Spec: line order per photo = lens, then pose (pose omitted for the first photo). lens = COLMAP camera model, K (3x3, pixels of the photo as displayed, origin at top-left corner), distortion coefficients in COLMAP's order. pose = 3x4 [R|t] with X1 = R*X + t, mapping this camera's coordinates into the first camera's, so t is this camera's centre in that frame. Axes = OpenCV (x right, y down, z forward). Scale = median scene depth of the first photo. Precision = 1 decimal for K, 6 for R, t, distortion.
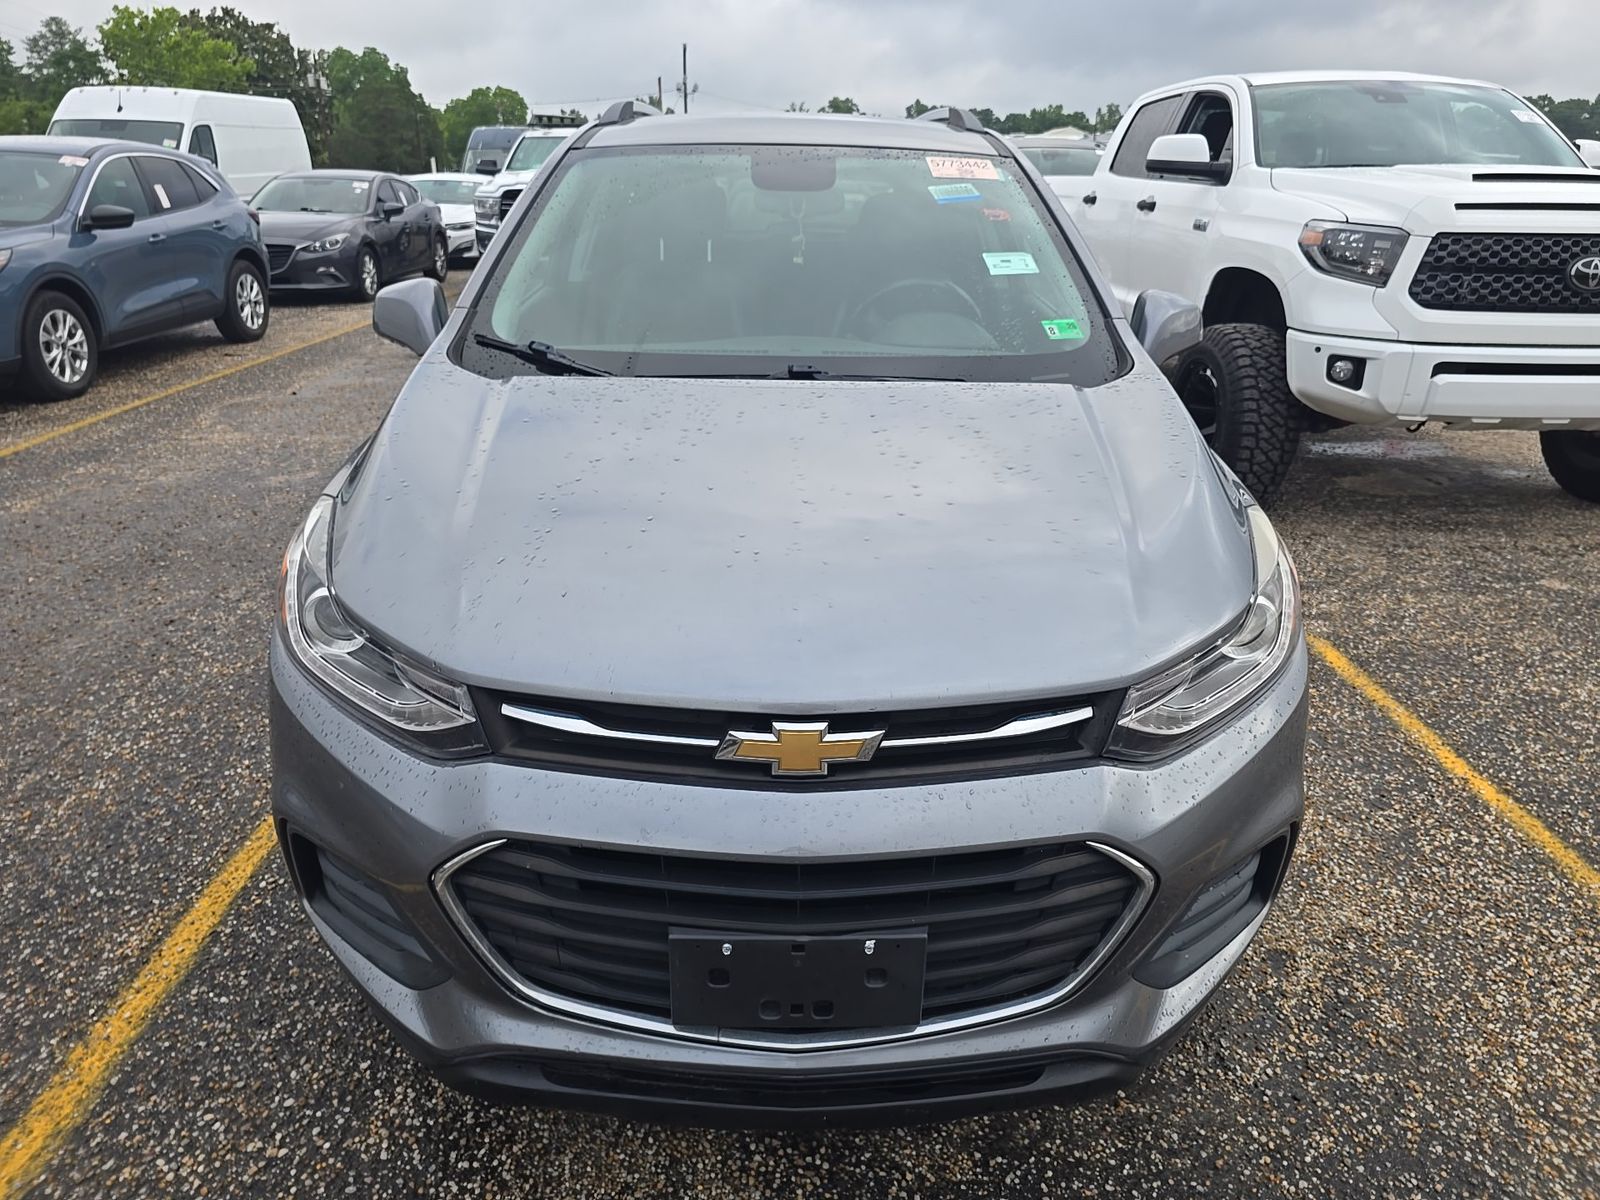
lens RADIAL K [[1102.3, 0, 800.0], [0, 1102.3, 600.0], [0, 0, 1]] dist [-0.004771, -0.005142]
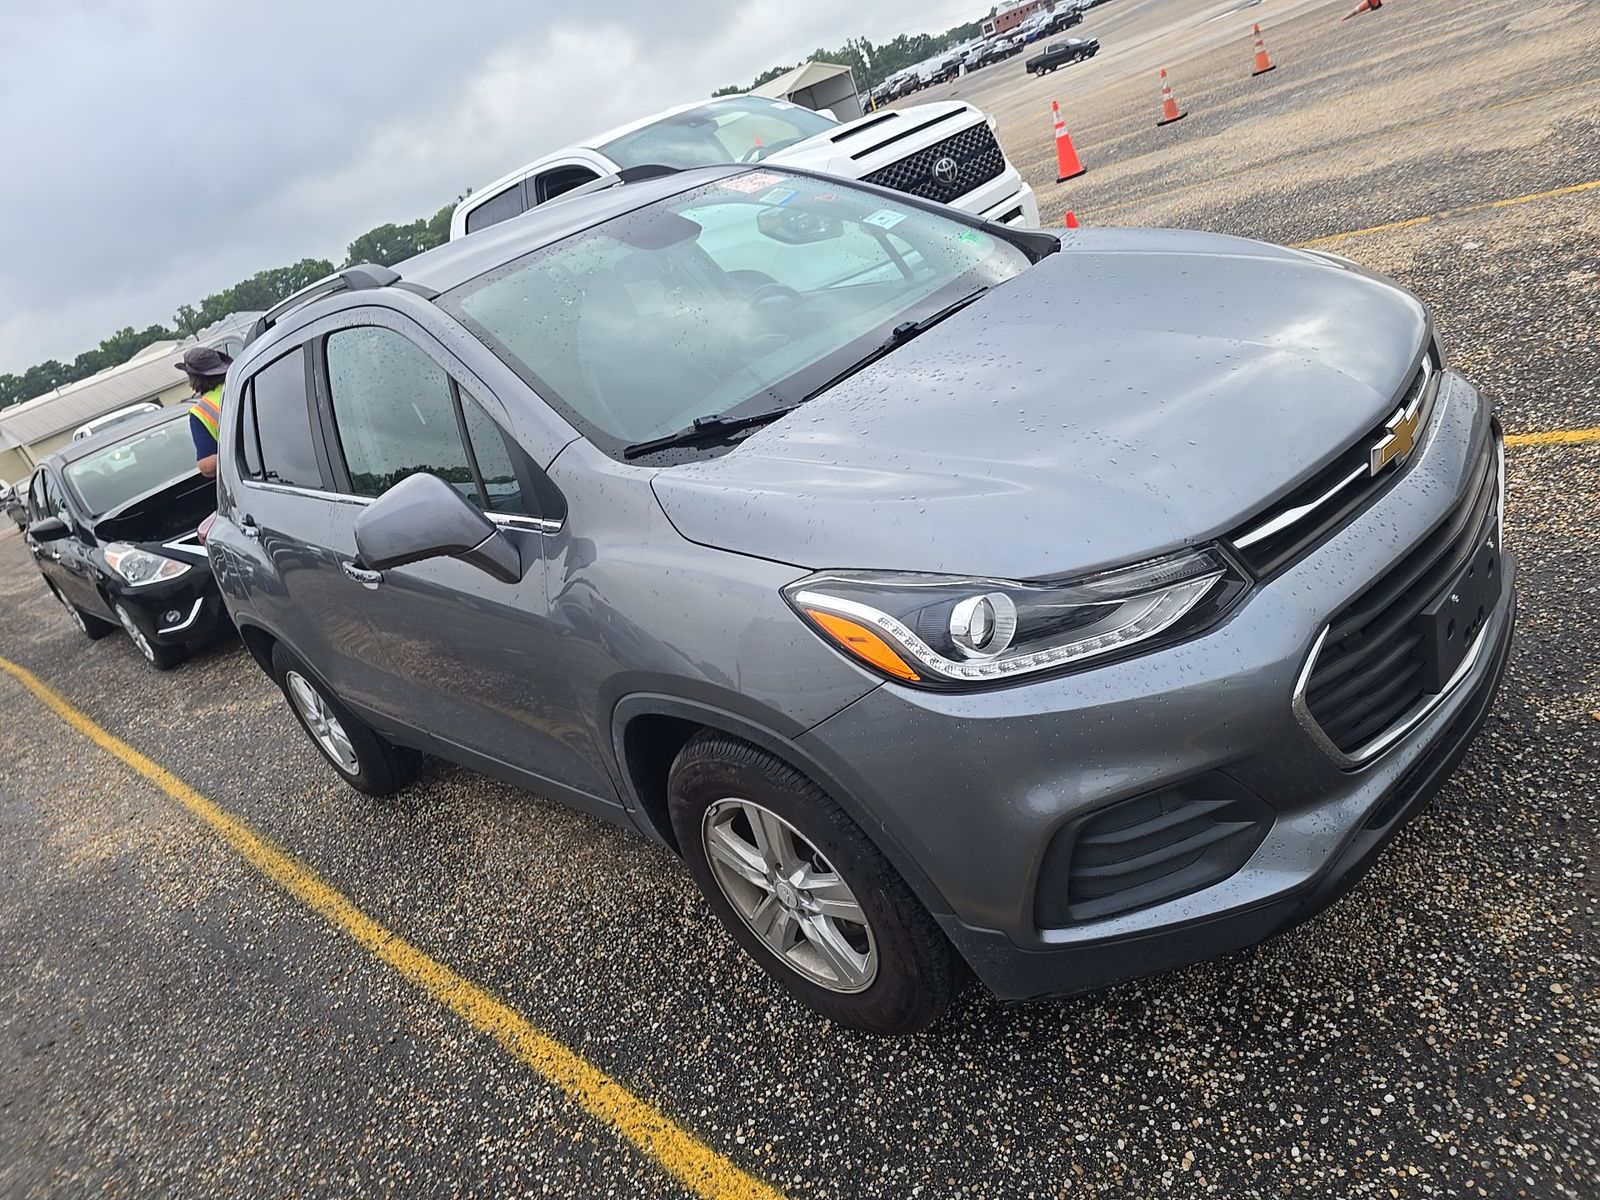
lens RADIAL K [[1102.3, 0, 800.0], [0, 1102.3, 600.0], [0, 0, 1]] dist [-0.004771, -0.005142]
pose [[0.665563, -0.504098, 0.550374, -0.791601], [0.564602, 0.822352, 0.070440, -0.120489], [-0.488109, 0.263860, 0.831942, 0.201580]]
